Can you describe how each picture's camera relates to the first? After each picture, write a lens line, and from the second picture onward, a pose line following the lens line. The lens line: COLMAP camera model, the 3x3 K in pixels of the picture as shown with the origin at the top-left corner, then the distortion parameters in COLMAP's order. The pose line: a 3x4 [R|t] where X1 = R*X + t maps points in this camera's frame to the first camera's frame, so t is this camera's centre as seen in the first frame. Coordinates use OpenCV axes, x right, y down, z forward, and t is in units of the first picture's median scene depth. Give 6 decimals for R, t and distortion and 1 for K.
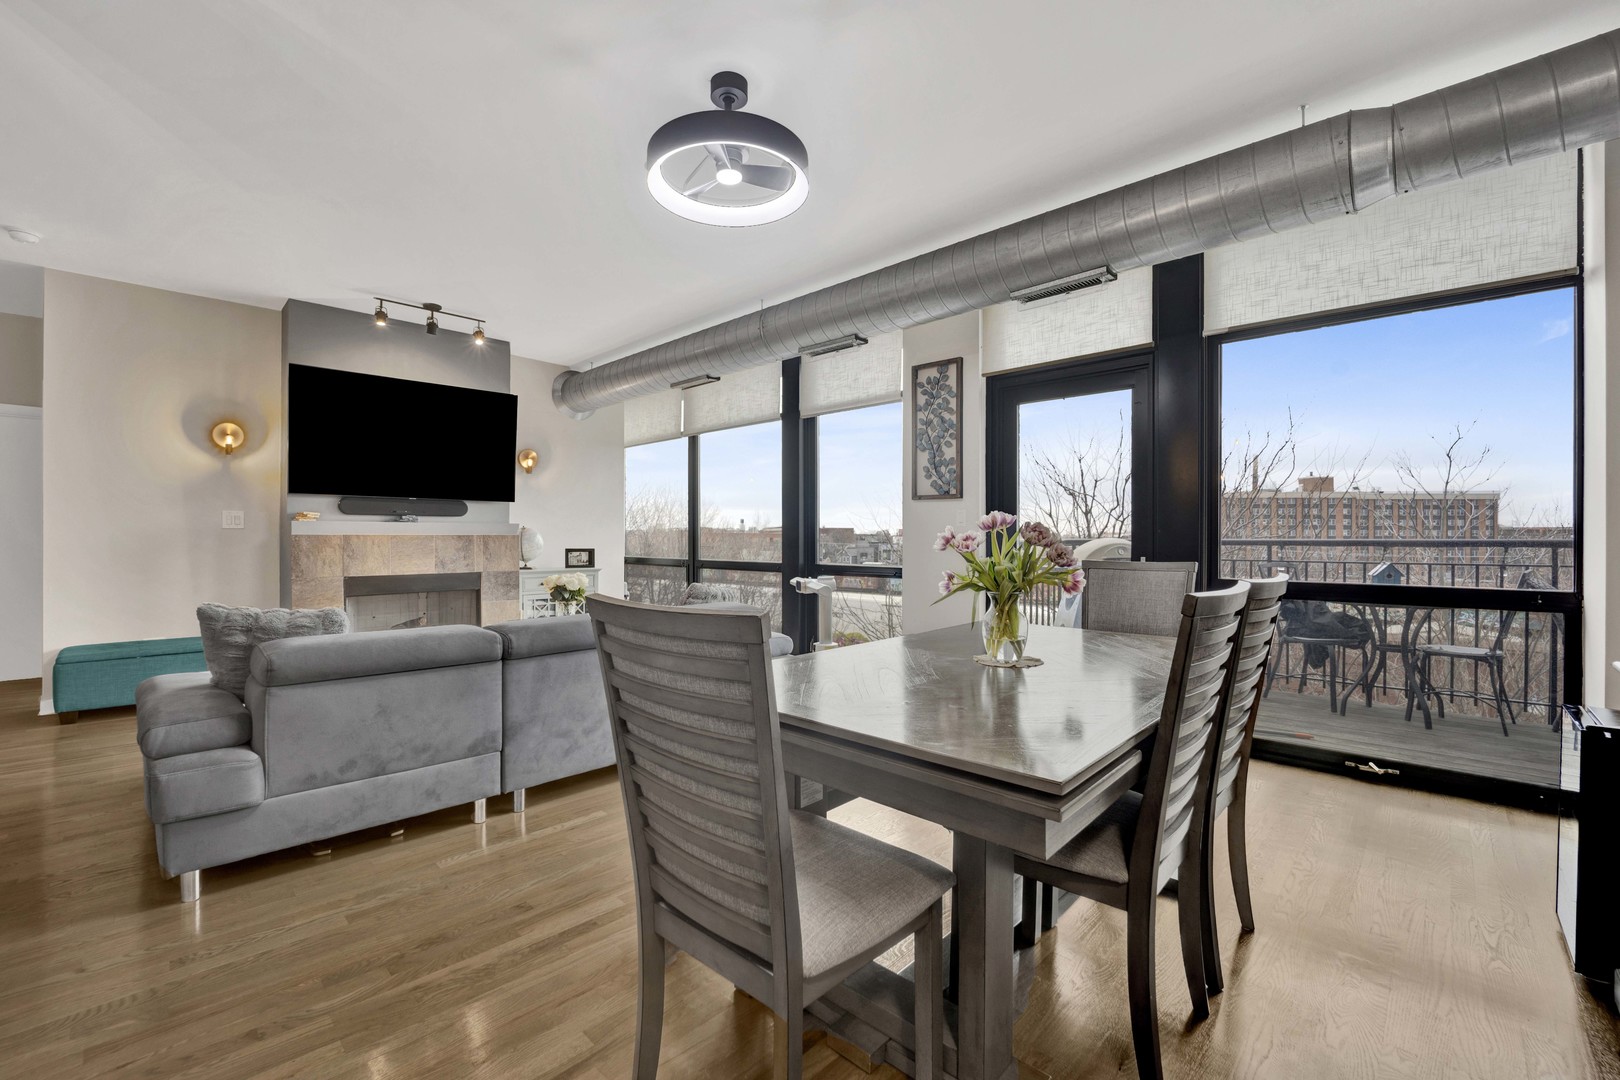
lens RADIAL K [[680.8, 0, 813.1], [0, 680.8, 536.0], [0, 0, 1]] dist [-0.019757, -0.000106]
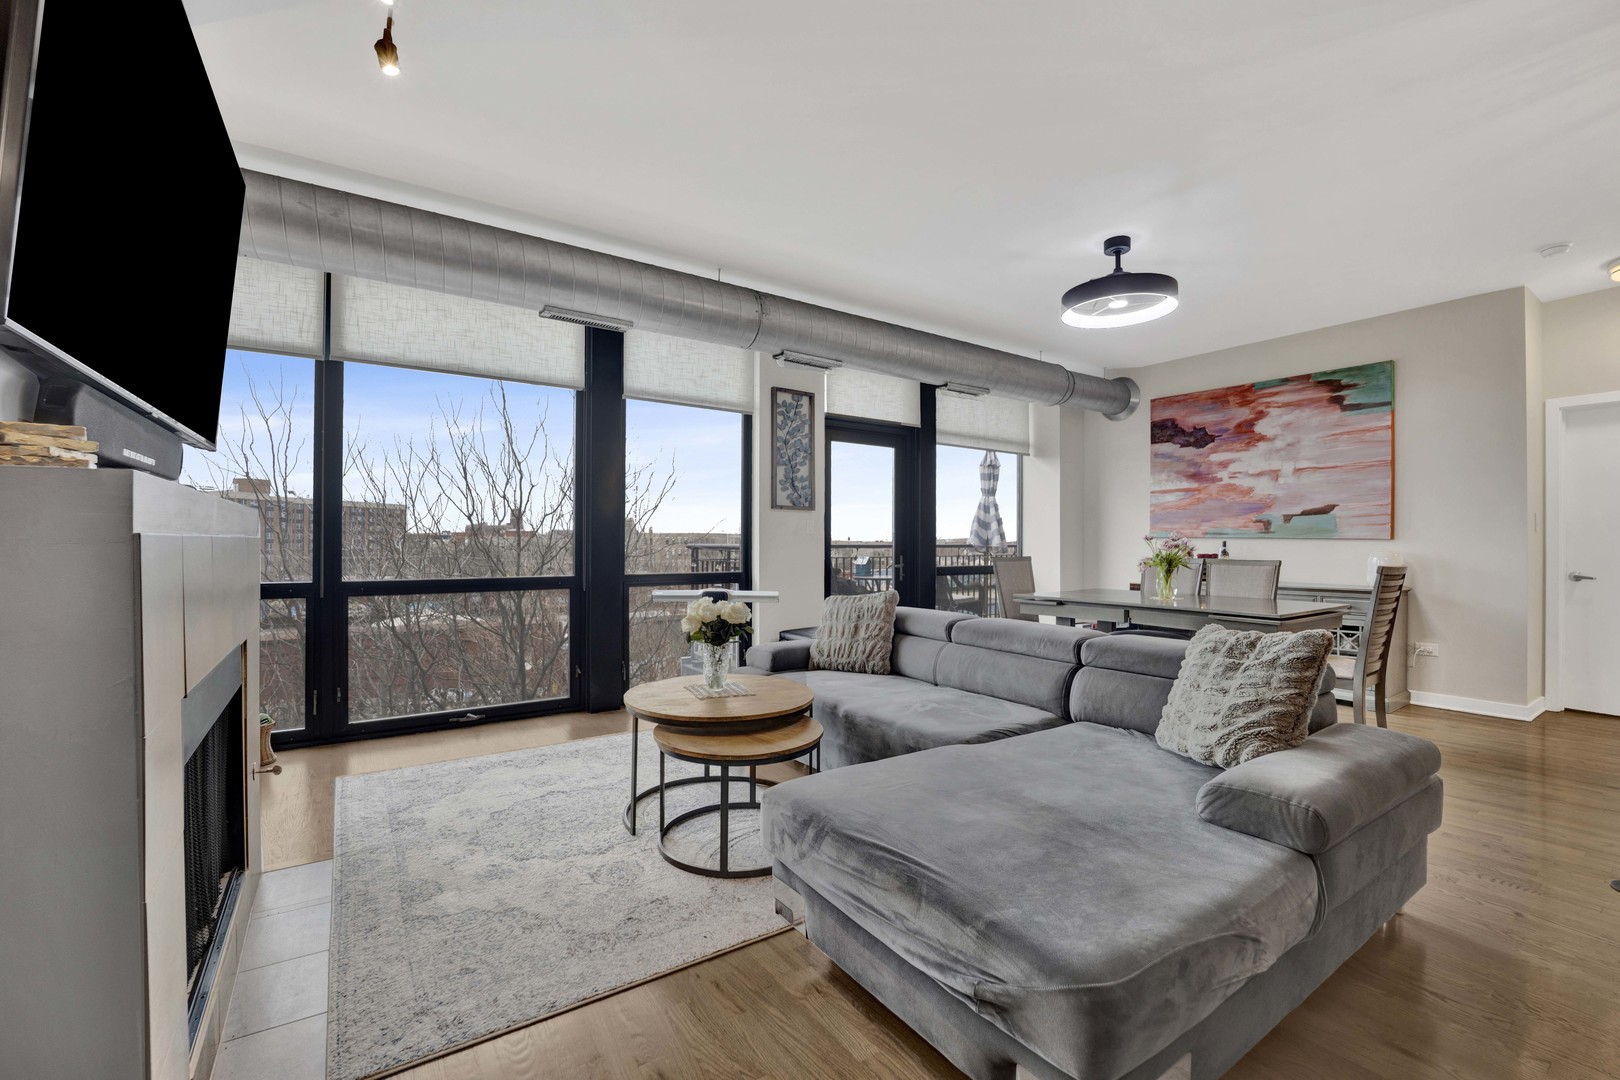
lens RADIAL K [[724.6, 0, 799.9], [0, 724.6, 542.6], [0, 0, 1]] dist [-0.022647, -0.000518]
pose [[0.168387, 0.002714, 0.985717, -1.004700], [-0.002009, 0.999995, -0.002410, 0.004024], [-0.985719, -0.001575, 0.168391, 0.771841]]
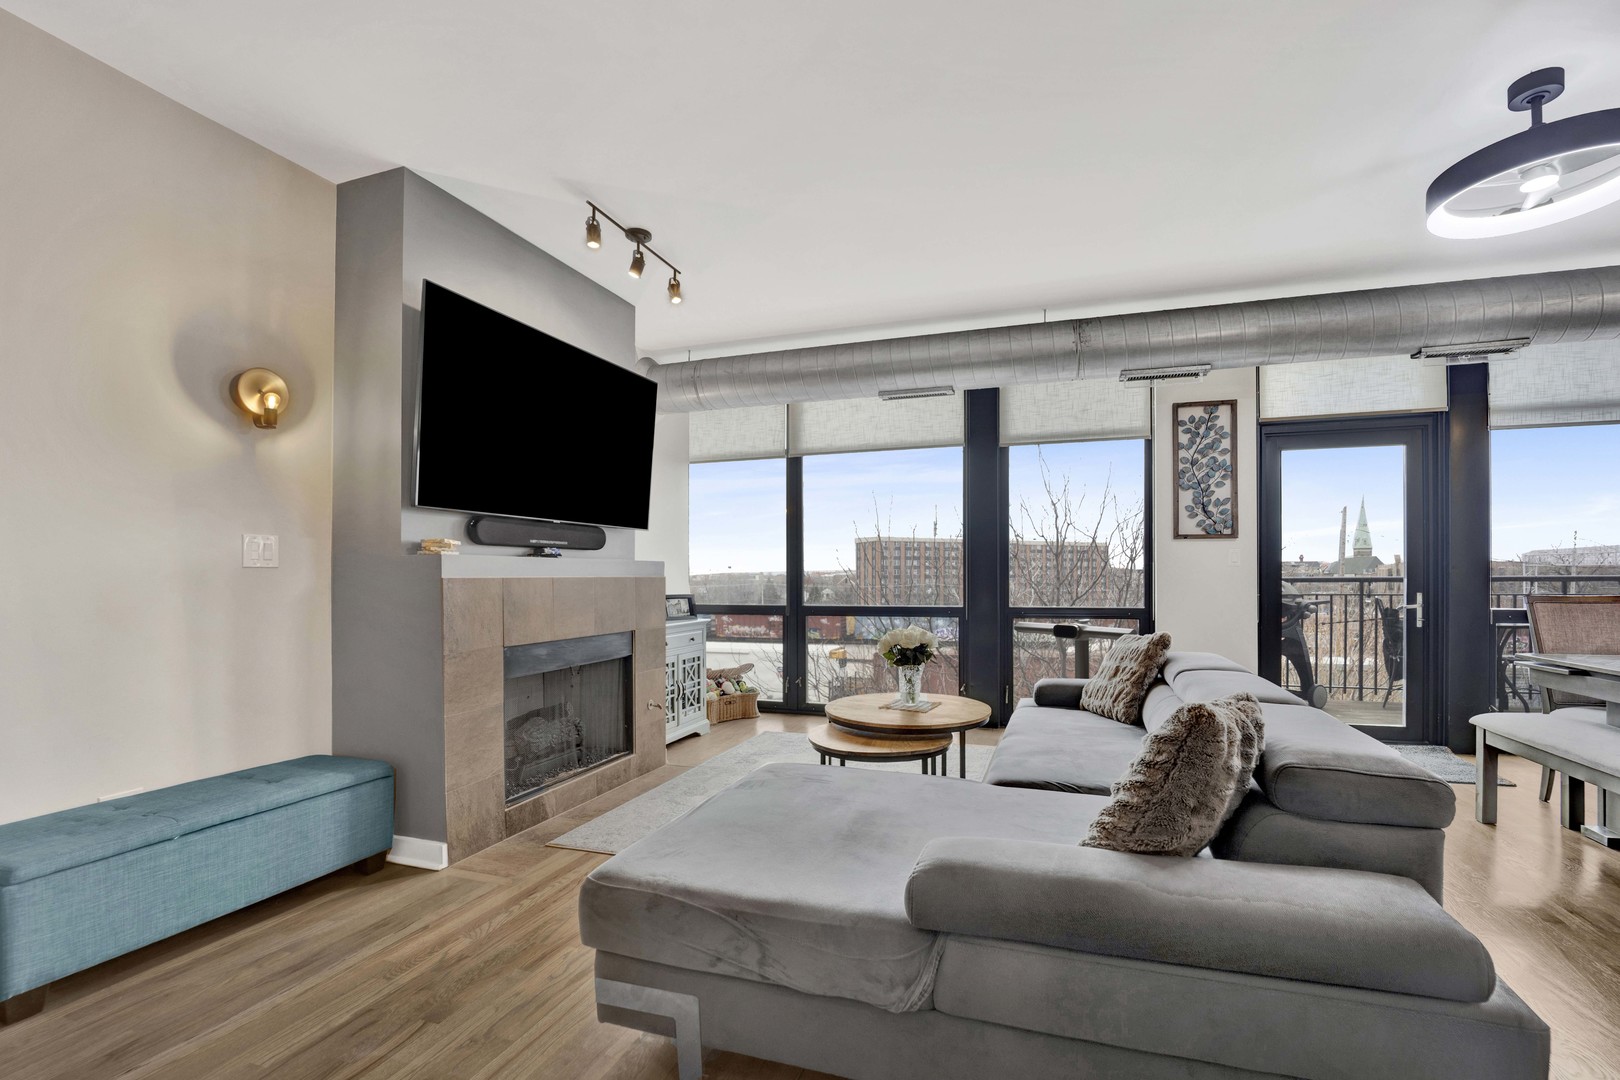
lens RADIAL K [[707.8, 0, 792.8], [0, 707.8, 579.8], [0, 0, 1]] dist [-0.020997, -0.000952]
pose [[0.901231, -0.004410, 0.433318, -0.801173], [0.004231, 0.999990, 0.001377, 0.002260], [-0.433319, 0.000592, 0.901240, 0.327041]]
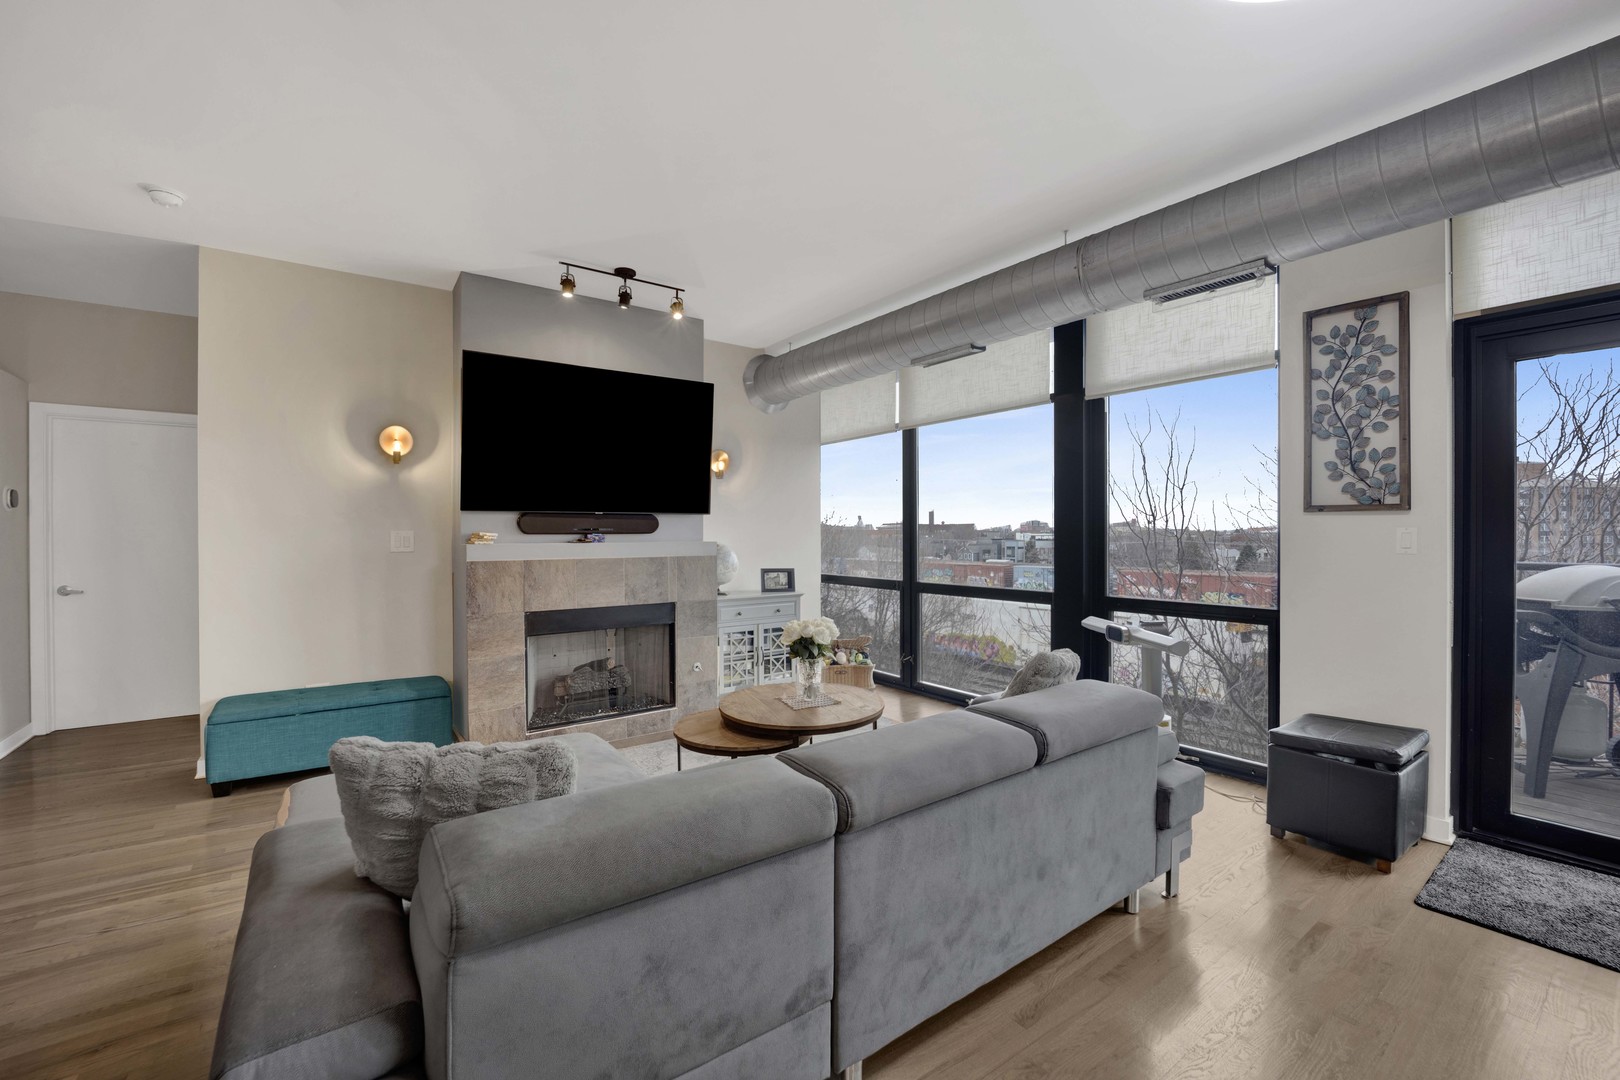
lens RADIAL K [[680.8, 0, 813.1], [0, 680.8, 536.0], [0, 0, 1]] dist [-0.019757, -0.000106]
pose [[0.984707, -0.003204, -0.174188, -0.218162], [0.004040, 0.999982, 0.004445, -0.034718], [0.174171, -0.005081, 0.984702, 0.264376]]
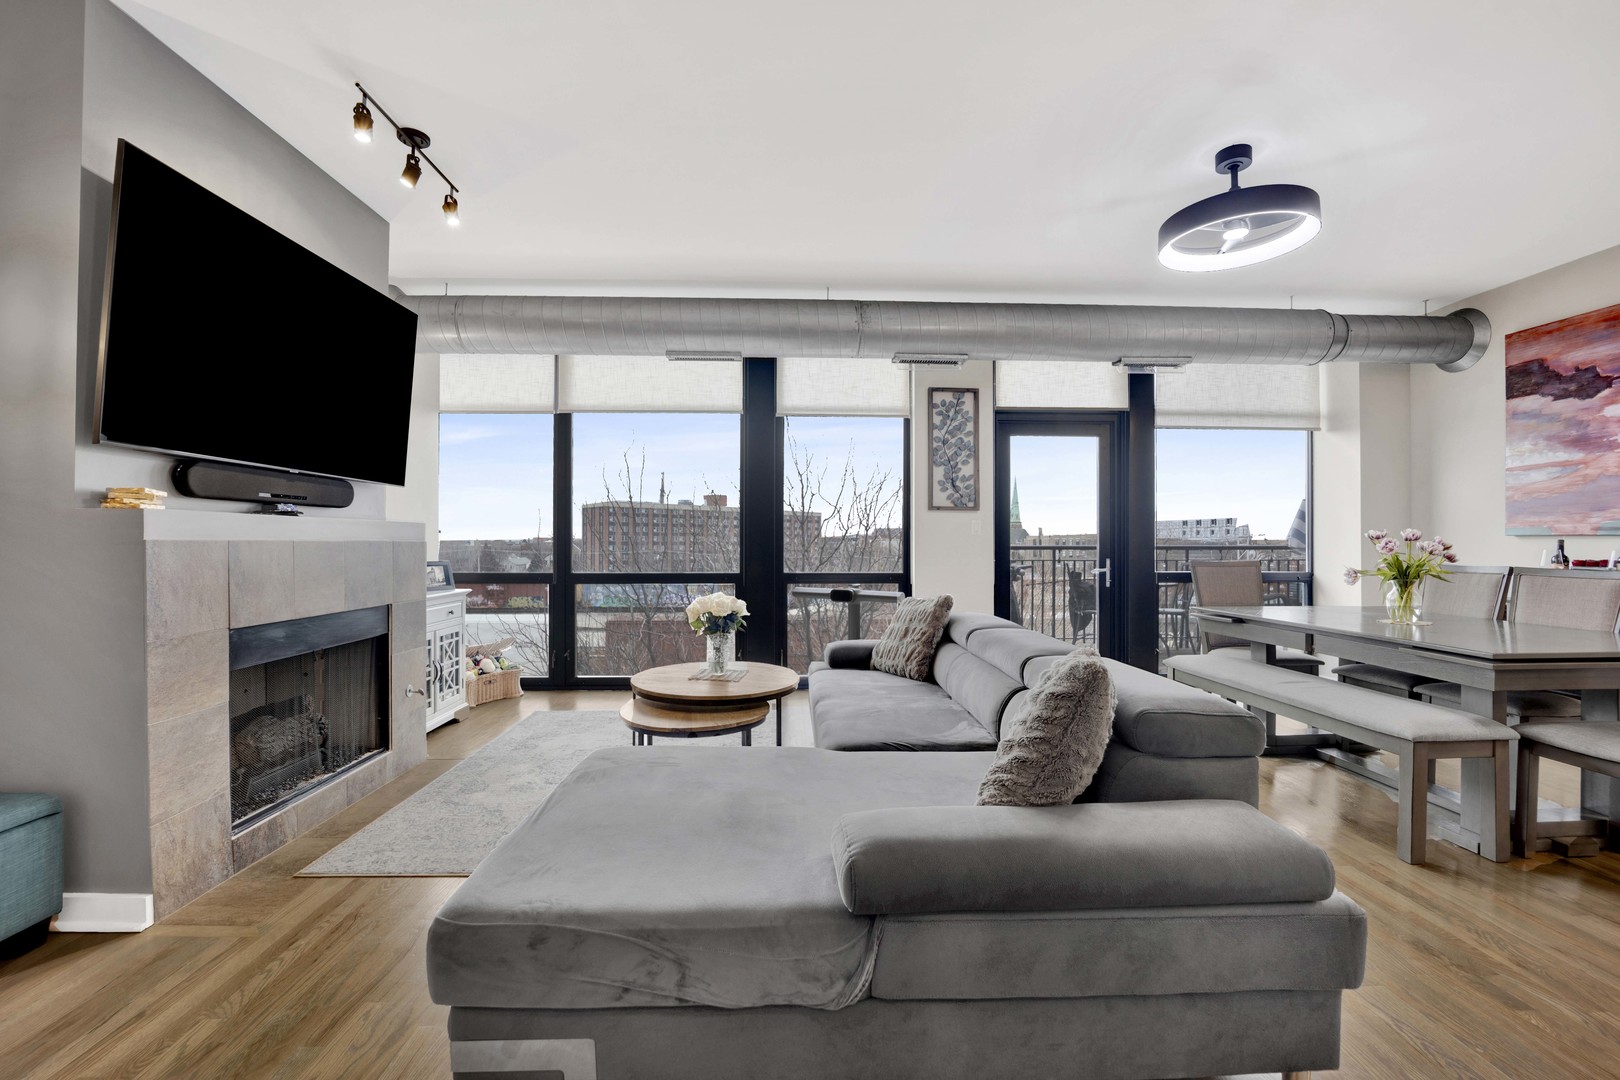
lens RADIAL K [[706.1, 0, 769.2], [0, 706.1, 544.3], [0, 0, 1]] dist [-0.025830, 0.000771]
pose [[0.694659, 0.001437, 0.719338, -0.851880], [-0.000924, 0.999999, -0.001106, 0.003103], [-0.719339, 0.000104, 0.694659, 0.406354]]
